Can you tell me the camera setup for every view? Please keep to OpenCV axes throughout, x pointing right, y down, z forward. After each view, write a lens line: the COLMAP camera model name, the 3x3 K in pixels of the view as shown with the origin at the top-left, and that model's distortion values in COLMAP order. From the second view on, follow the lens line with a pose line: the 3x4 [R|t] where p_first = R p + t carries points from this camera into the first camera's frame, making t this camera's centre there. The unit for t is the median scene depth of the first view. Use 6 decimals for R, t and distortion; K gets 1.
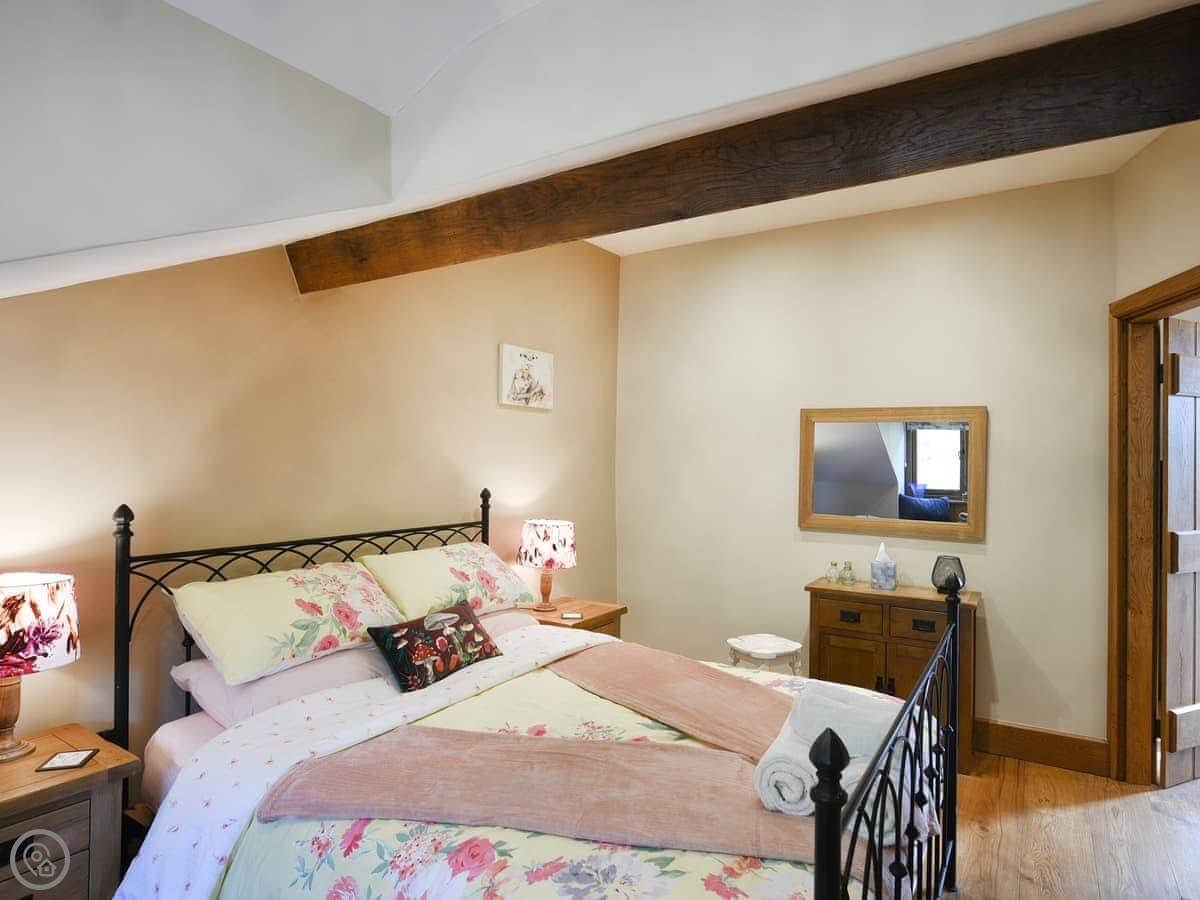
lens RADIAL K [[661.7, 0, 602.5], [0, 661.7, 459.9], [0, 0, 1]] dist [0.001357, 0.000522]
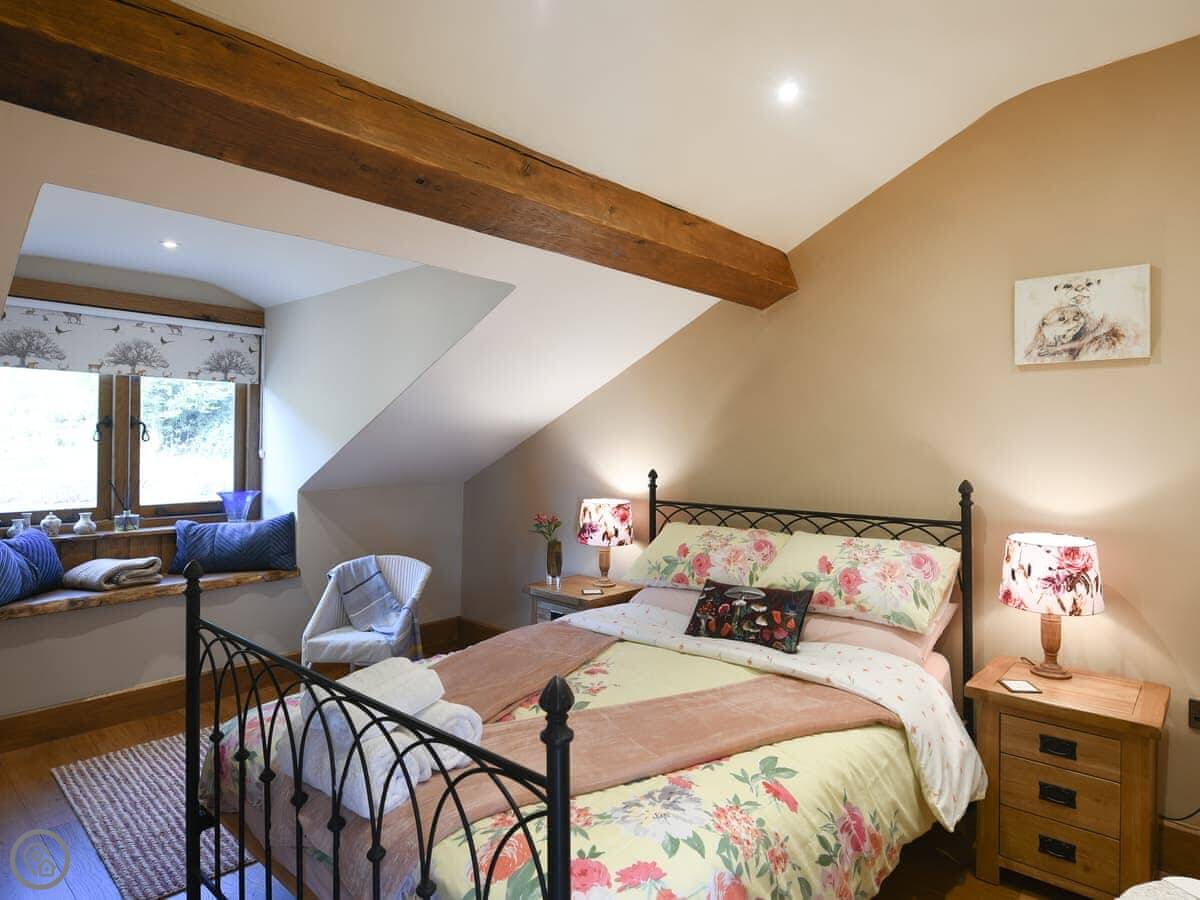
lens RADIAL K [[711.8, 0, 705.2], [0, 711.8, 445.9], [0, 0, 1]] dist [0.000190, -0.000251]
pose [[-0.079113, 0.002016, -0.996864, 0.854211], [0.001641, 0.999997, 0.001892, 0.000717], [0.996864, -0.001487, -0.079116, 0.958027]]
